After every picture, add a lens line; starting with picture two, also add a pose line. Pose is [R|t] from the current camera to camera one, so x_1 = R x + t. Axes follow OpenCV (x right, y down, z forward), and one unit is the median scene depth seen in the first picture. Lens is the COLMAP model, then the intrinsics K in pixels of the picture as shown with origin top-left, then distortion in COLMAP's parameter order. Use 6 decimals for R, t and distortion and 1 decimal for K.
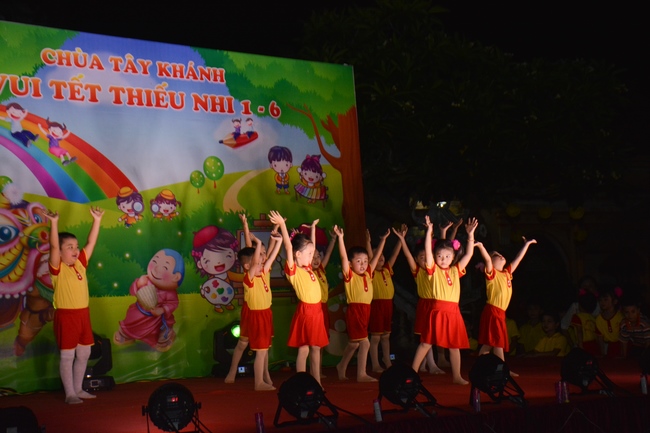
lens RADIAL K [[1384.6, 0, 355.2], [0, 1384.6, 239.1], [0, 0, 1]] dist [0.584413, 0.000000]
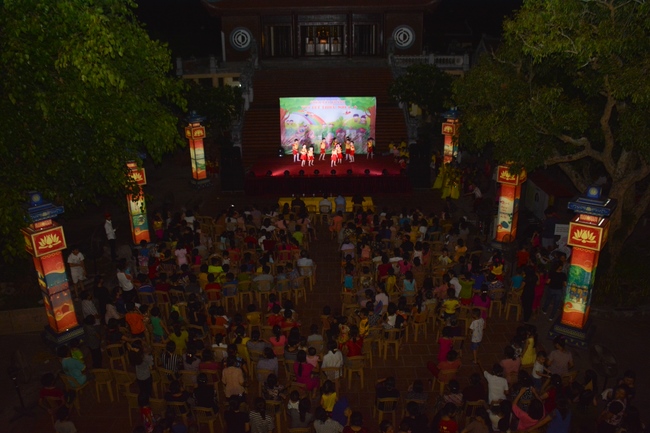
lens RADIAL K [[512.2, 0, 324.1], [0, 512.2, 212.4], [0, 0, 1]] dist [-0.116911, 0.015704]
pose [[0.760066, 0.234444, -0.606083, 1.221177], [0.008908, 0.928809, 0.370452, -0.476031], [0.649785, -0.286967, 0.703868, -0.633596]]
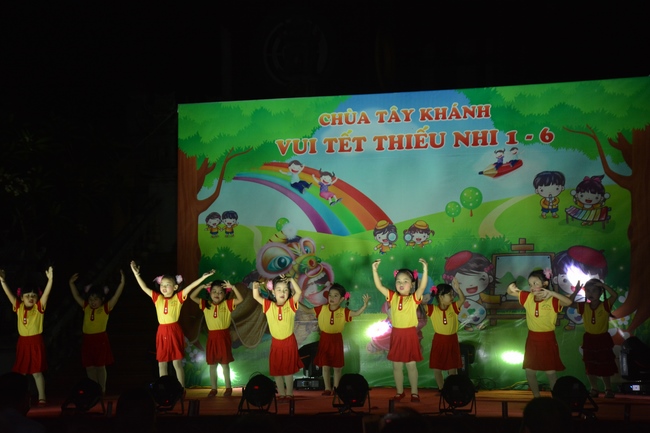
lens RADIAL K [[1674.3, 0, 323.6], [0, 1674.3, 231.7], [0, 0, 1]] dist [0.820242, 0.000000]
pose [[0.515583, -0.010415, -0.856776, 0.983092], [0.025797, 0.999662, 0.003372, -0.032591], [0.856451, -0.023841, 0.515677, 0.228663]]
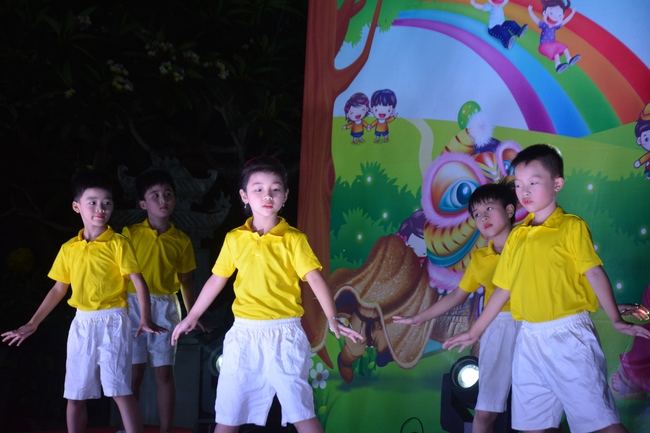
lens RADIAL K [[2072.7, 0, 323.4], [0, 2072.7, 226.0], [0, 0, 1]] dist [1.116627, 0.000000]
pose [[0.103840, 0.006440, -0.994573, 0.597109], [0.006382, 0.999954, 0.007141, 0.003036], [0.994573, -0.007089, 0.103795, 0.771868]]
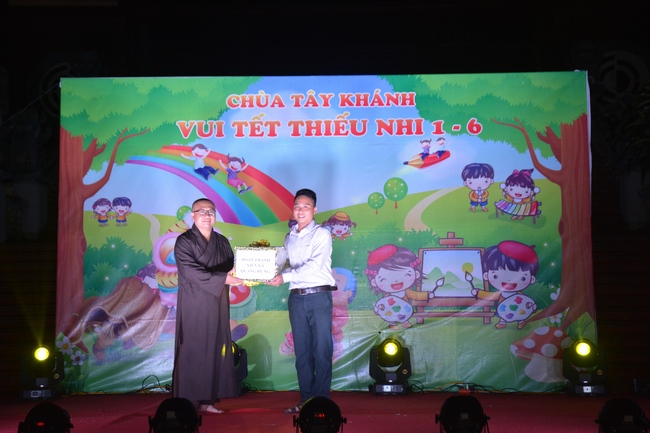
lens RADIAL K [[1112.1, 0, 323.3], [0, 1112.1, 224.4], [0, 0, 1]] dist [0.277726, 0.000000]
pose [[0.731151, -0.020575, -0.681906, 0.428403], [0.005769, 0.999696, -0.023978, -0.005381], [0.682192, 0.013597, 0.731047, 0.369870]]
